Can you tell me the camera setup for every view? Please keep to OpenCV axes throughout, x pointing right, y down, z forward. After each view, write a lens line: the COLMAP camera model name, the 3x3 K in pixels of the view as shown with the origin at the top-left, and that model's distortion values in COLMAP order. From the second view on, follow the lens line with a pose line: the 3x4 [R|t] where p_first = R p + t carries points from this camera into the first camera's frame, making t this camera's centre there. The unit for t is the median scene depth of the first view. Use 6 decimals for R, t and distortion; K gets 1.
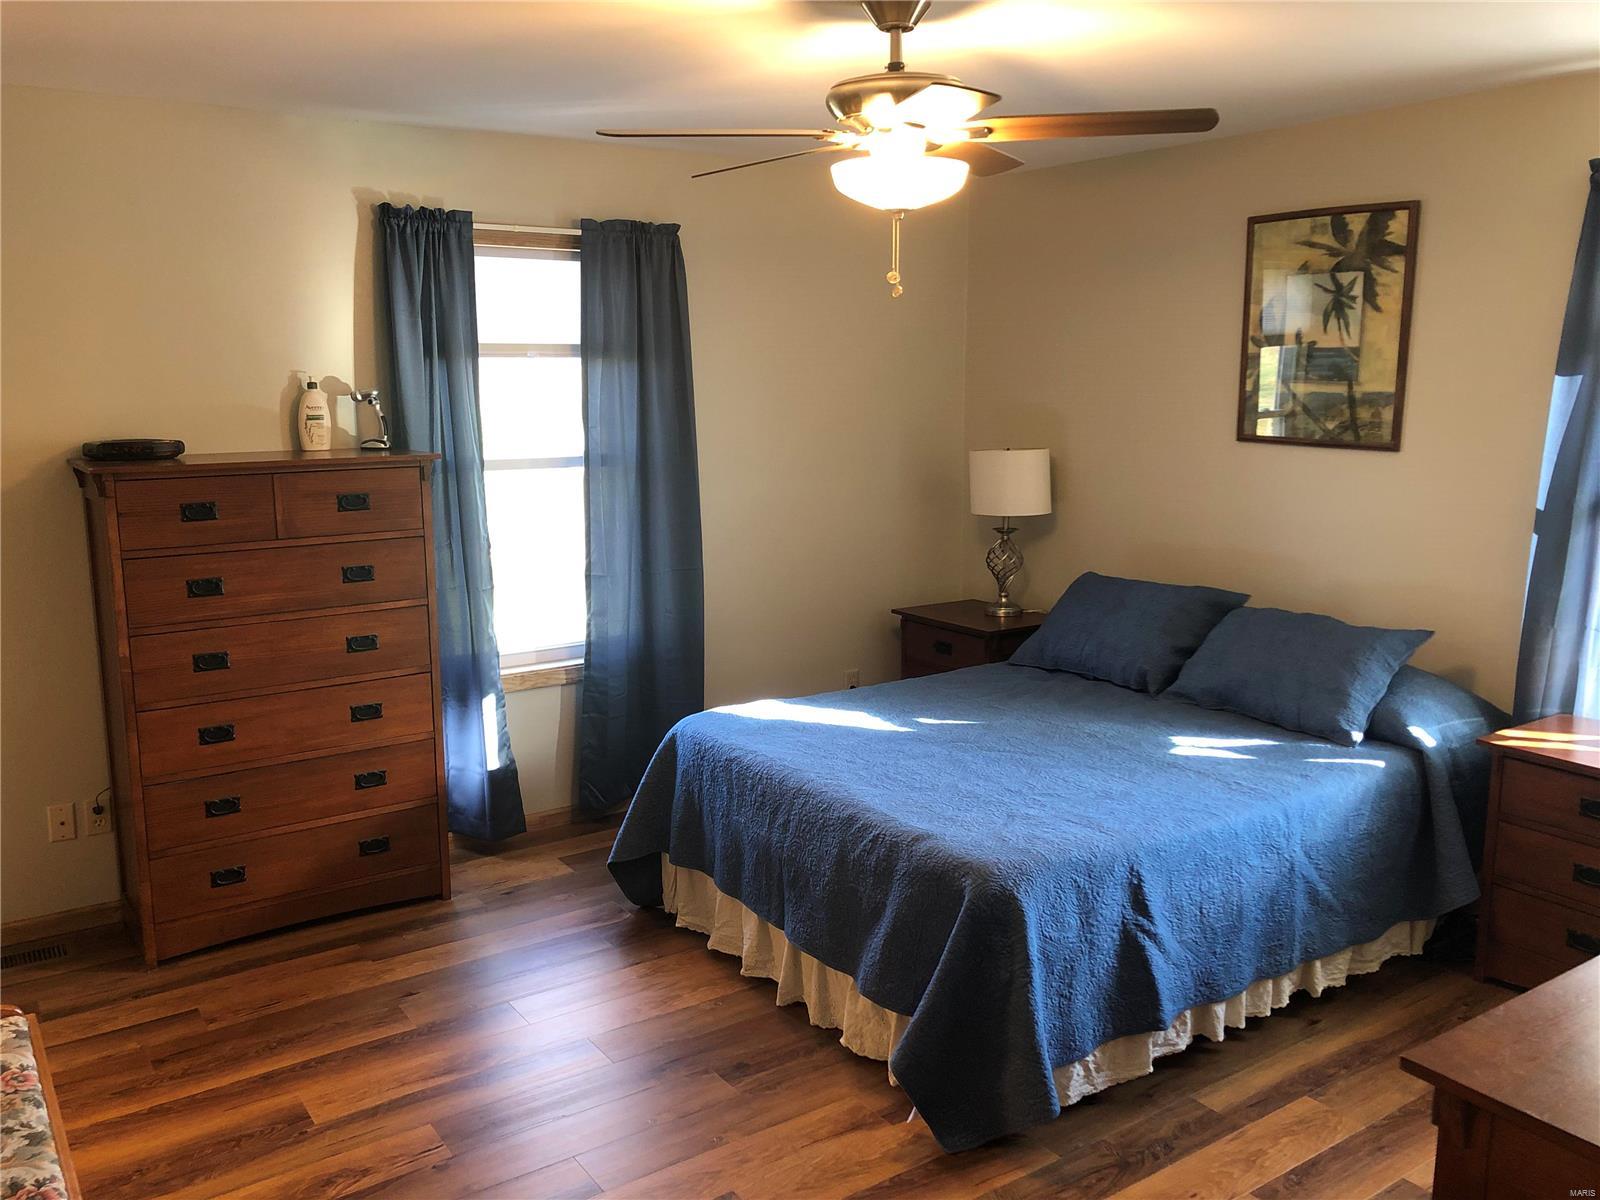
lens RADIAL K [[1328.0, 0, 800.0], [0, 1328.0, 600.0], [0, 0, 1]] dist [-0.001569, 0.000779]
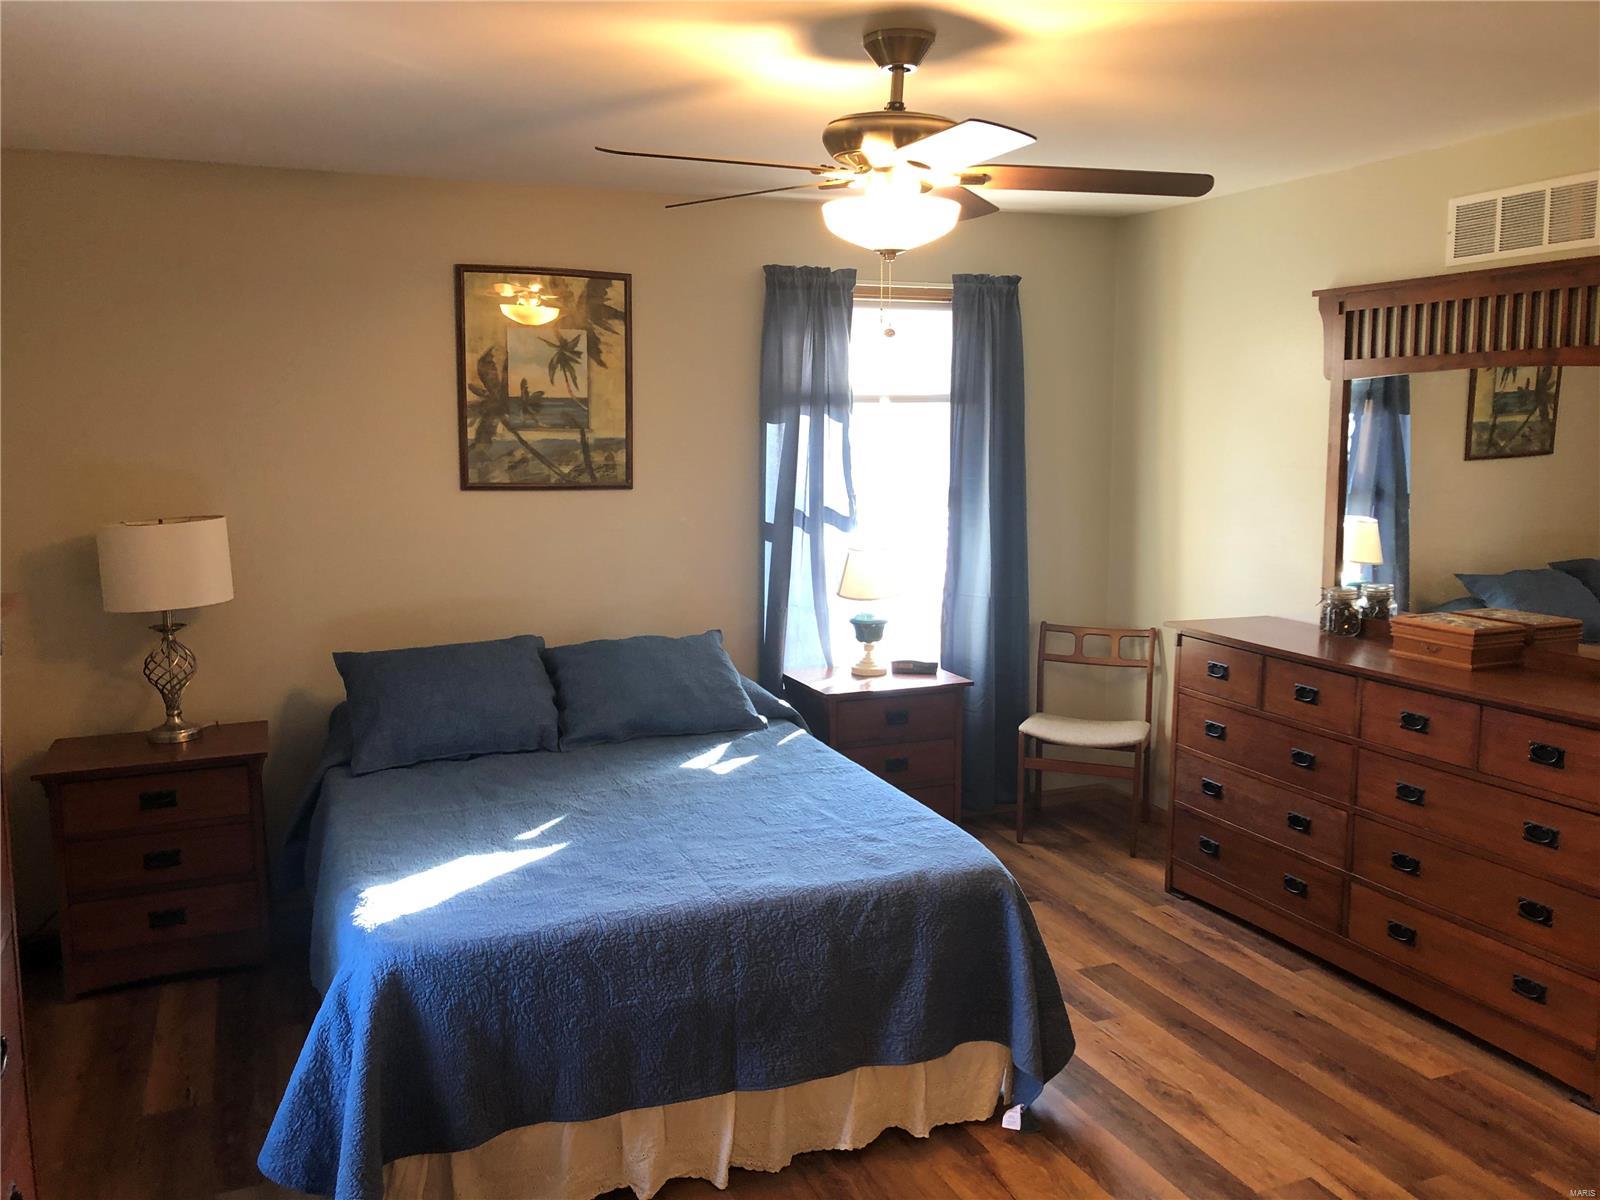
lens RADIAL K [[1322.1, 0, 800.0], [0, 1322.1, 600.0], [0, 0, 1]] dist [0.007173, -0.009933]
pose [[0.188189, -0.131482, 0.973292, -0.645049], [0.168052, 0.980694, 0.099989, -0.106029], [-0.967648, 0.144747, 0.206651, 0.626985]]
